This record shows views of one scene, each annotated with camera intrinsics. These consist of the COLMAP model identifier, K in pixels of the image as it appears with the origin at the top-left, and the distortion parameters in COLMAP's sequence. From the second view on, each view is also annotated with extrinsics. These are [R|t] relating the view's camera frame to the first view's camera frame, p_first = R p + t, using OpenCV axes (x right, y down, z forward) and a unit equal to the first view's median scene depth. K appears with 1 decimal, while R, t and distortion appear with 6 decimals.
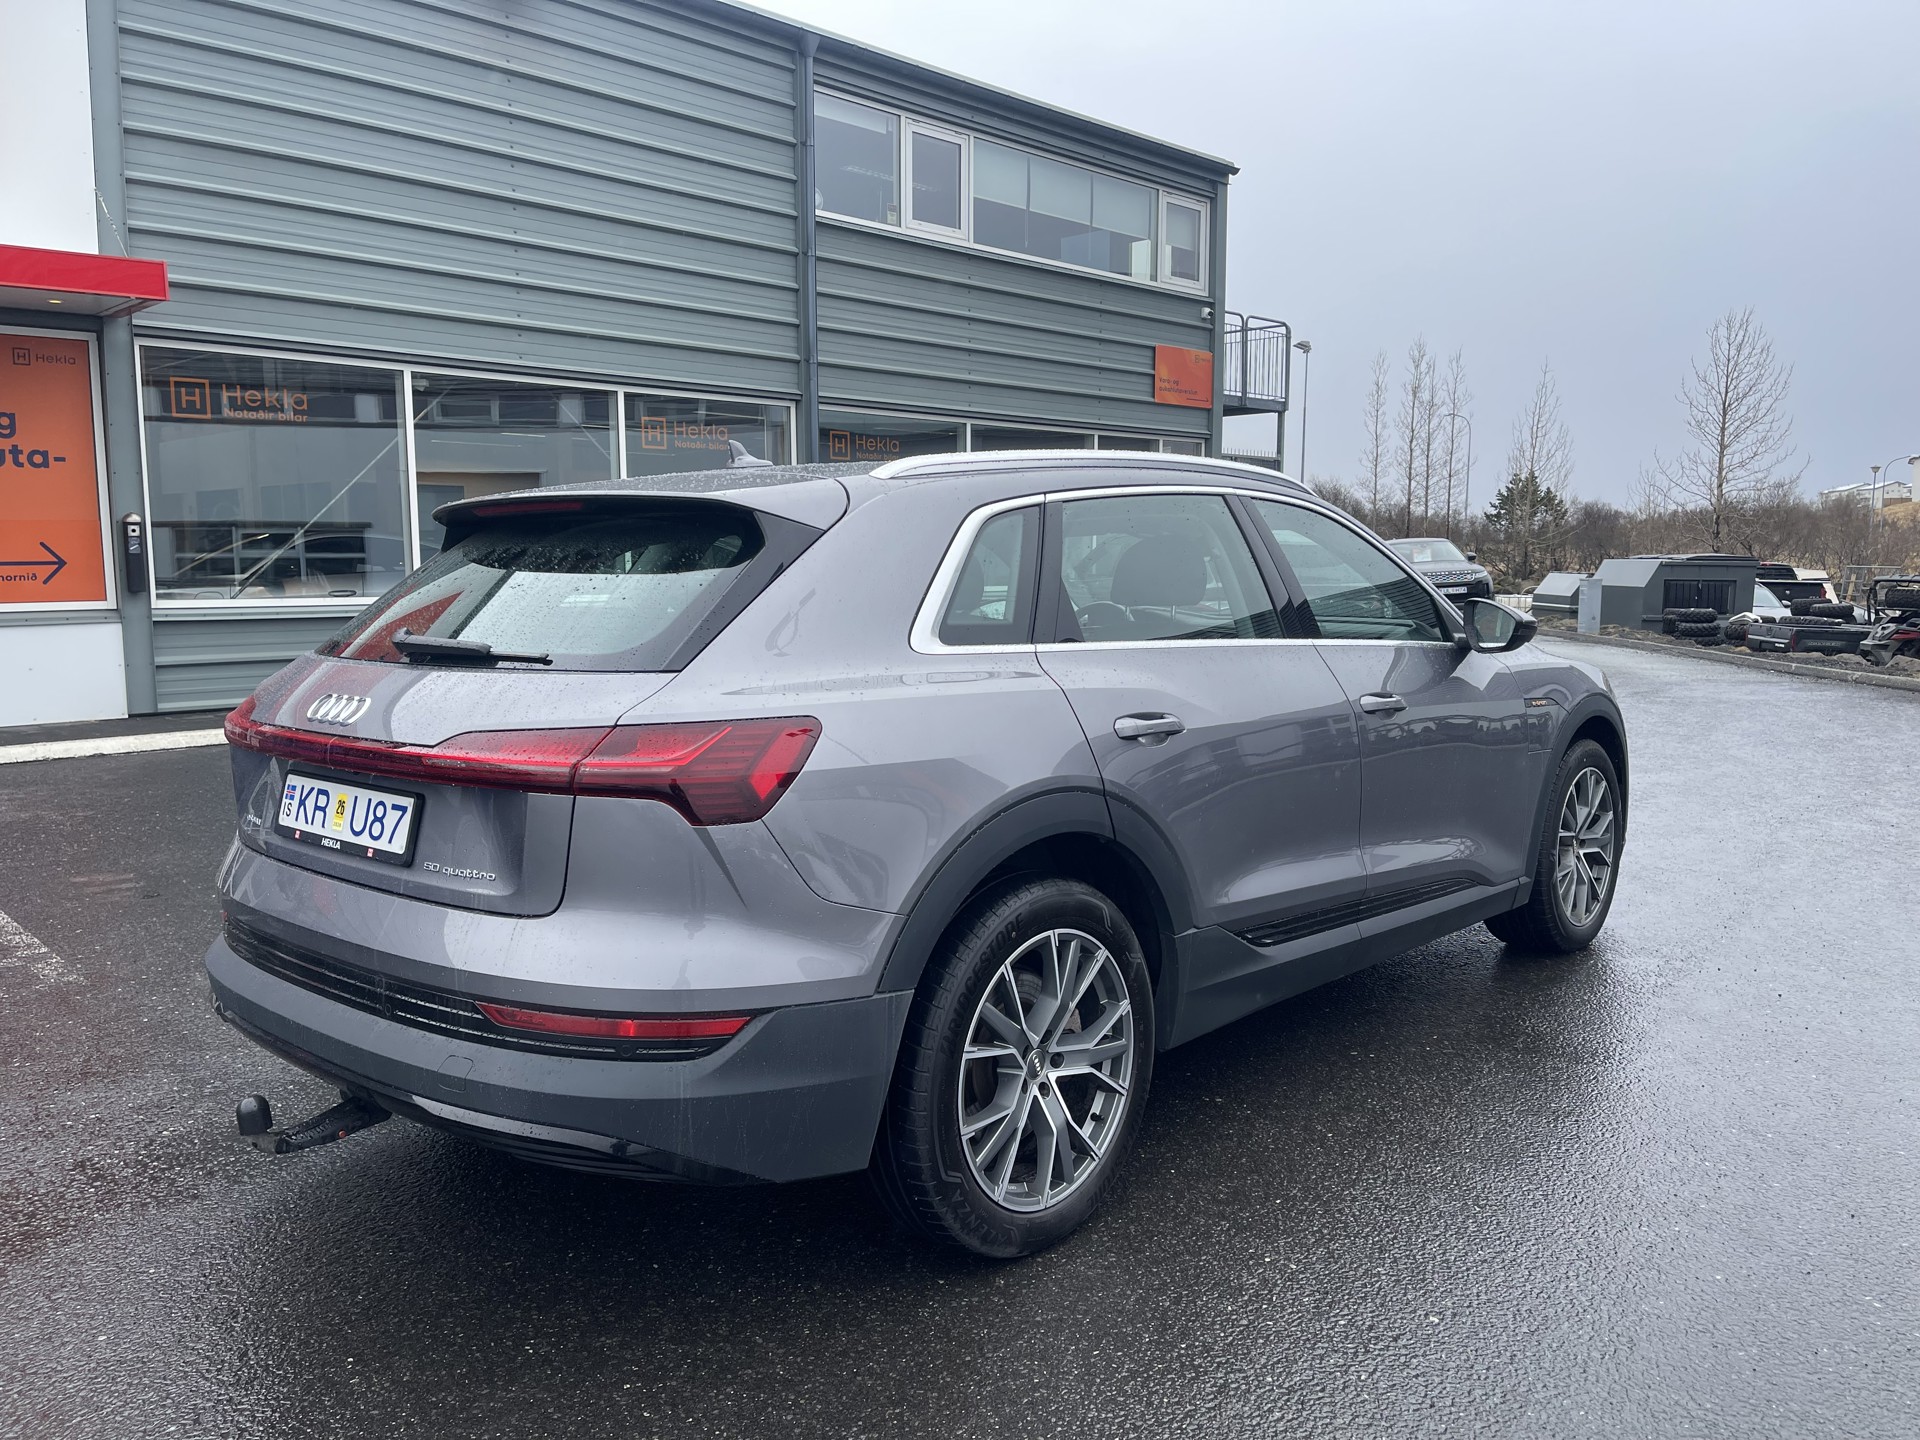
lens RADIAL K [[1441.2, 0, 1002.8], [0, 1441.2, 718.2], [0, 0, 1]] dist [0.067597, -0.083005]
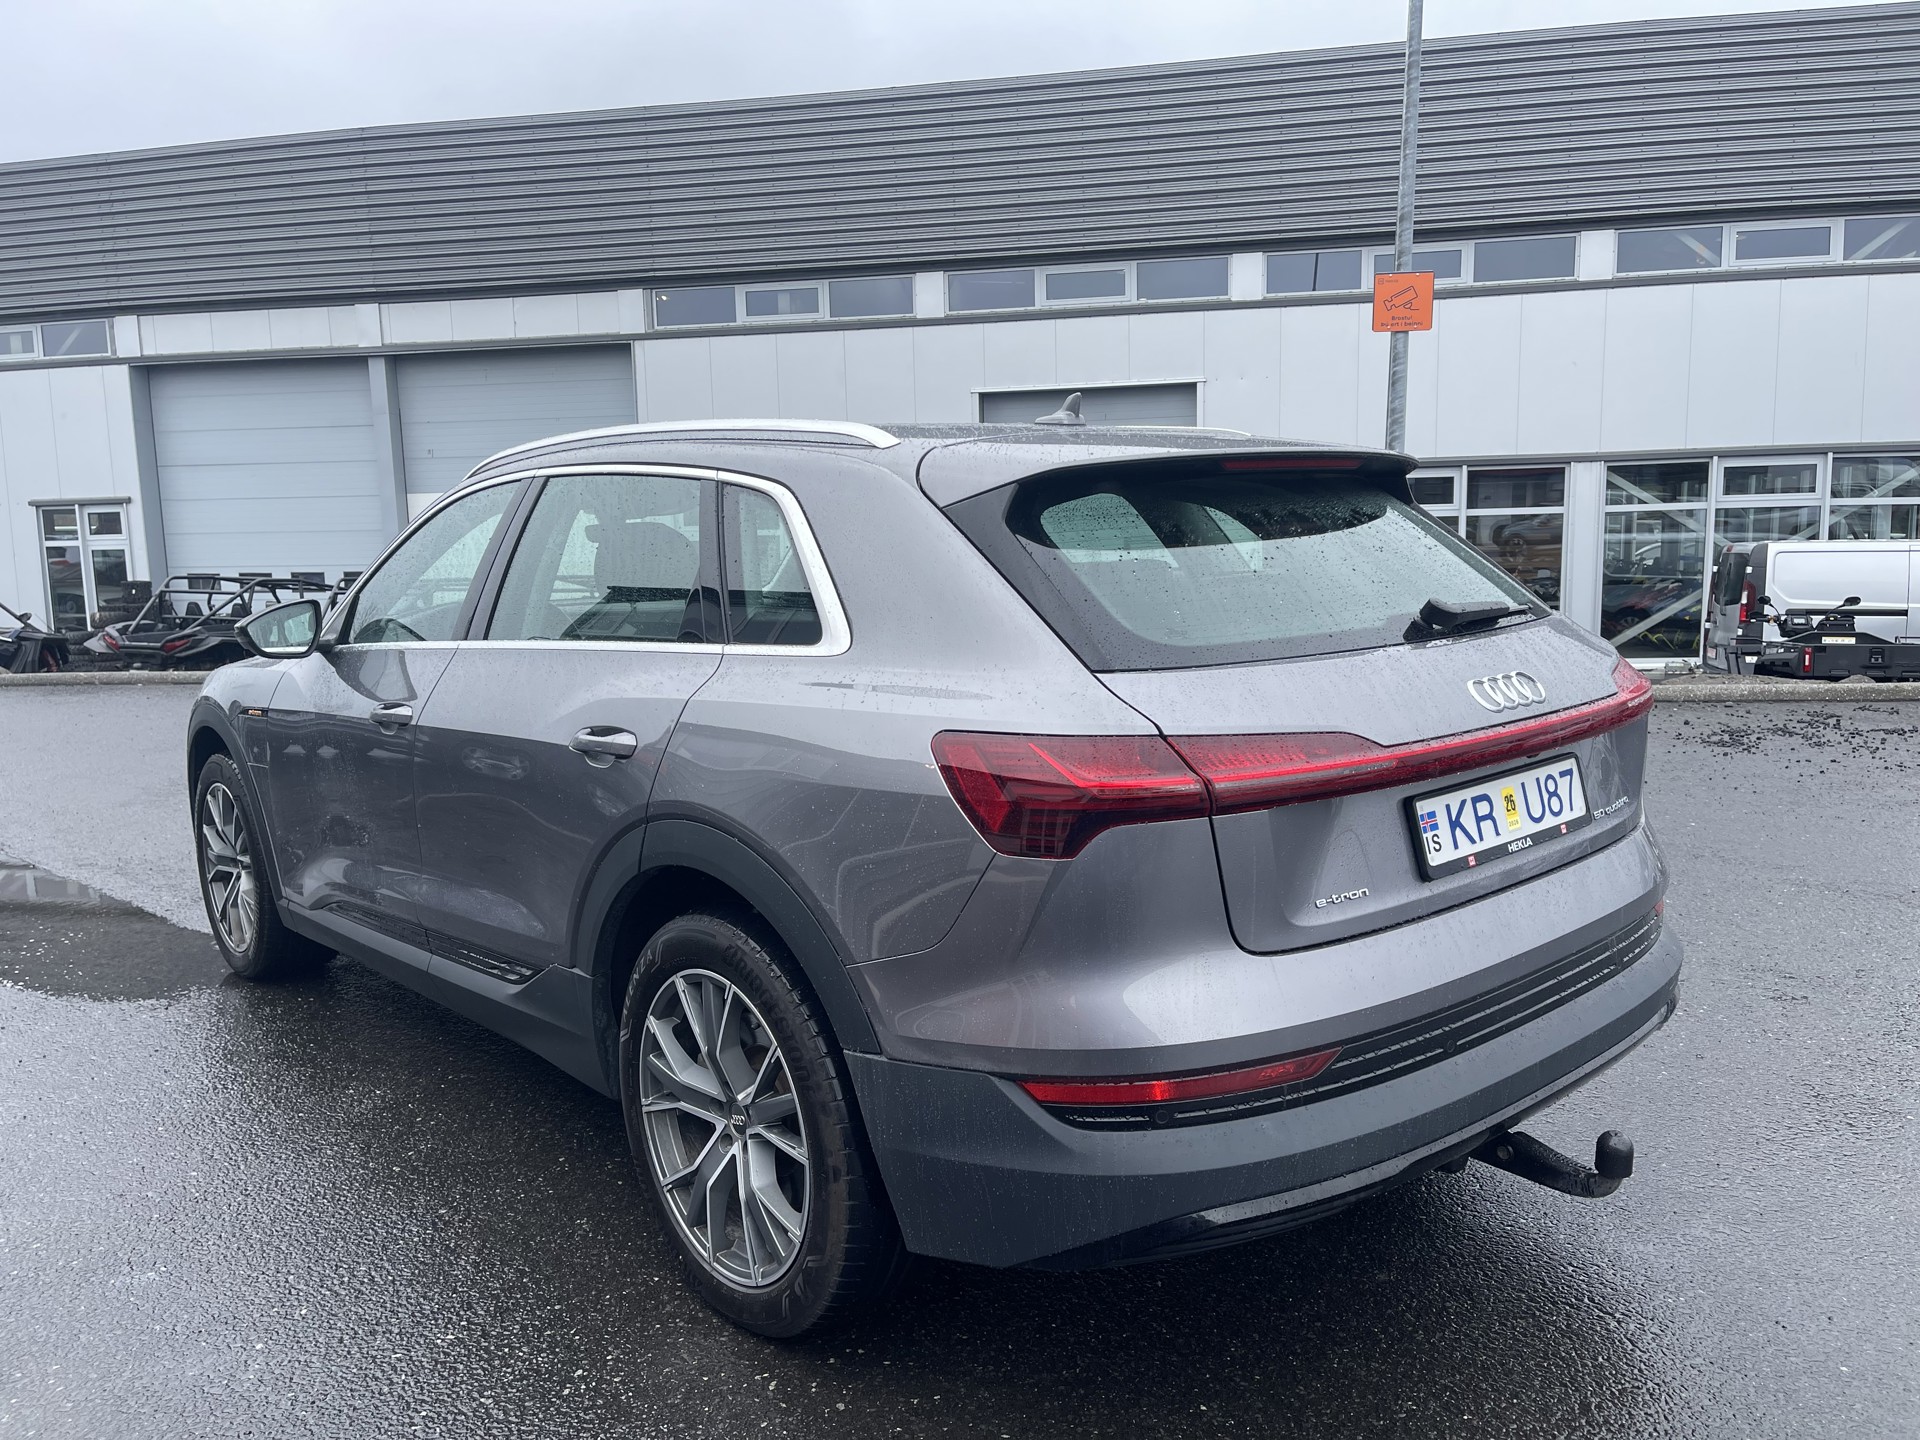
lens RADIAL K [[1435.3, 0, 960.0], [0, 1435.3, 720.0], [0, 0, 1]] dist [0.059509, -0.072578]
pose [[0.137055, -0.136018, 0.981180, -0.184001], [0.137312, 0.983573, 0.117170, -0.018435], [-0.981000, 0.118669, 0.153480, 0.162219]]
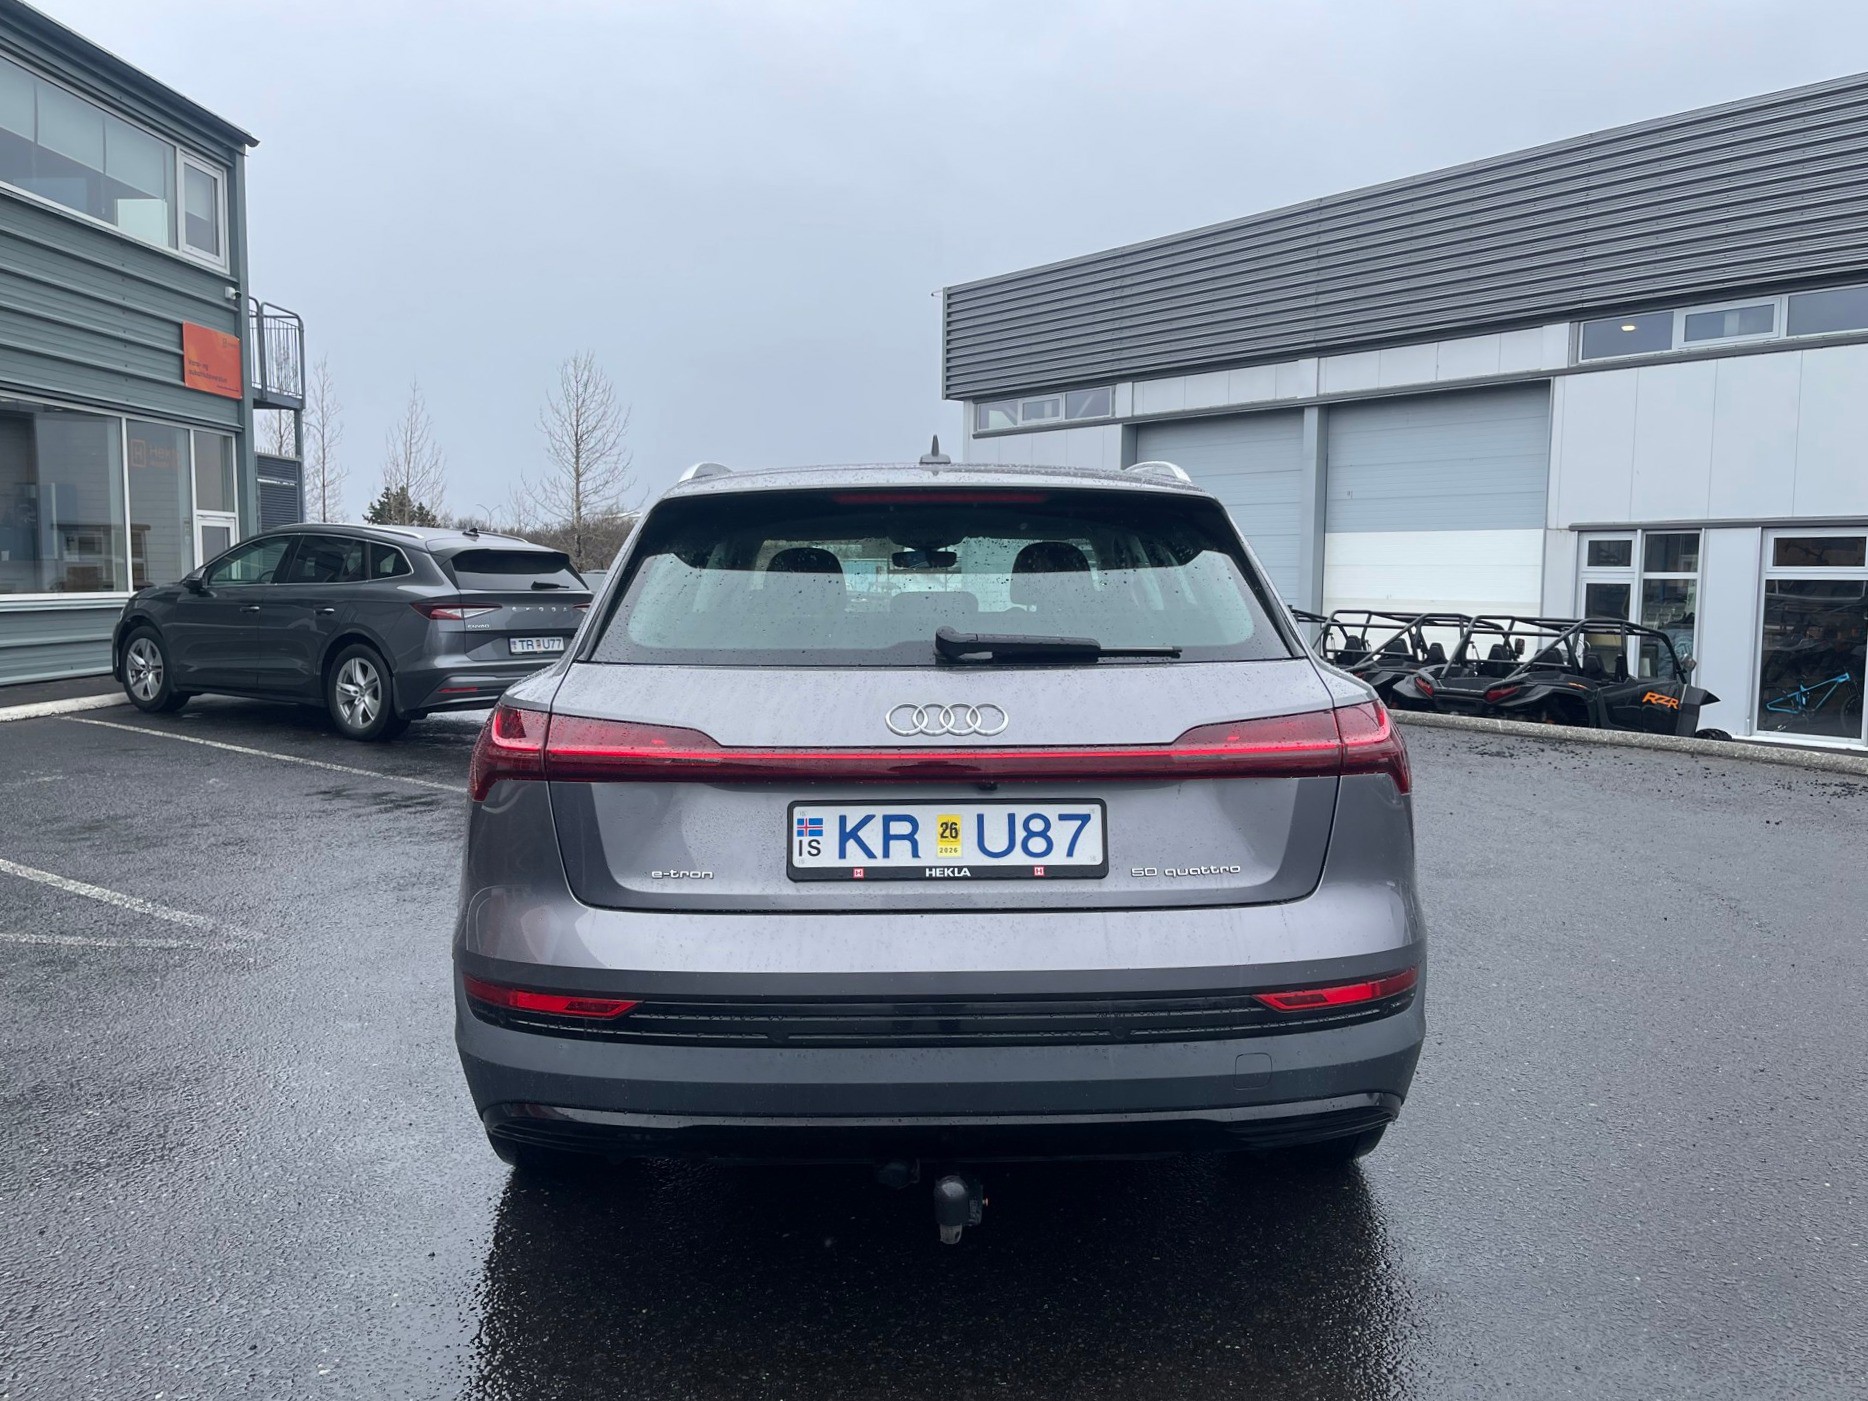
lens RADIAL K [[1419.4, 0, 959.5], [0, 1419.4, 694.0], [0, 0, 1]] dist [0.078392, -0.077565]
pose [[0.737854, -0.049711, 0.673127, -0.140016], [0.066715, 0.997772, 0.000556, -0.002863], [-0.671655, 0.044497, 0.739526, 0.049160]]
